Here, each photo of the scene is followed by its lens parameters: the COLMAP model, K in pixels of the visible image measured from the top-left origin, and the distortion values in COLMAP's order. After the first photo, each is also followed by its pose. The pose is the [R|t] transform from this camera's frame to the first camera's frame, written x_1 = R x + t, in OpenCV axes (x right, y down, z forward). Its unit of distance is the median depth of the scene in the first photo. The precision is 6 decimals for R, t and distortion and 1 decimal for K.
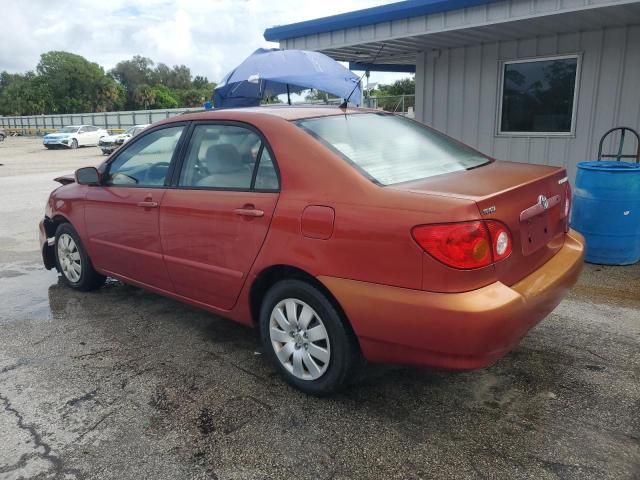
lens RADIAL K [[509.0, 0, 310.9], [0, 509.0, 240.1], [0, 0, 1]] dist [-0.005621, 0.047475]
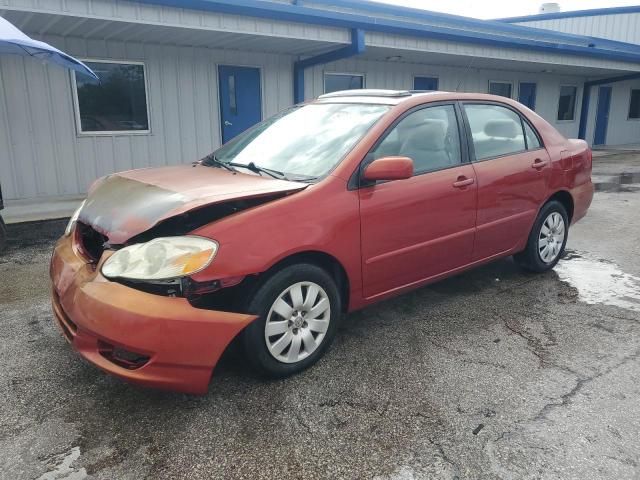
lens RADIAL K [[509.0, 0, 310.9], [0, 509.0, 240.1], [0, 0, 1]] dist [-0.005621, 0.047475]
pose [[0.154286, -0.216098, 0.964105, -1.183106], [0.240122, 0.954734, 0.175571, -0.183692], [-0.958404, 0.204415, 0.199191, 0.975389]]
